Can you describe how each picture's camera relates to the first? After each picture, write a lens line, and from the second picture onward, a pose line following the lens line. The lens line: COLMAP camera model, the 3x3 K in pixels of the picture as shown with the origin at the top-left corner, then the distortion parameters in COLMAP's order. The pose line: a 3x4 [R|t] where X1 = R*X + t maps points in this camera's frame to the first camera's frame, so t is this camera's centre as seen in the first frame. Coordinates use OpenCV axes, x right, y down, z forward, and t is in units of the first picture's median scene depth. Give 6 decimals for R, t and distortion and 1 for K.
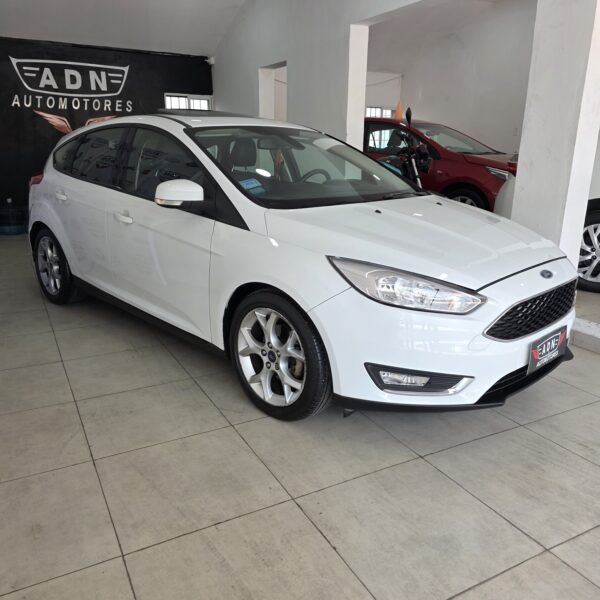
lens RADIAL K [[531.1, 0, 300.6], [0, 531.1, 297.9], [0, 0, 1]] dist [0.060871, -0.046135]
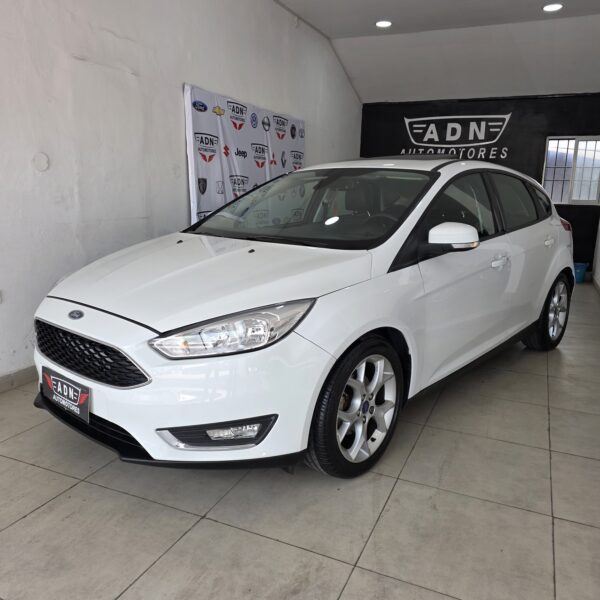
lens RADIAL K [[531.1, 0, 304.6], [0, 531.1, 301.6], [0, 0, 1]] dist [0.060871, -0.046135]
pose [[0.620220, 0.170630, -0.765645, 0.274365], [-0.229440, 0.972831, 0.030942, -0.037094], [0.750123, 0.156479, 0.642518, 0.135086]]
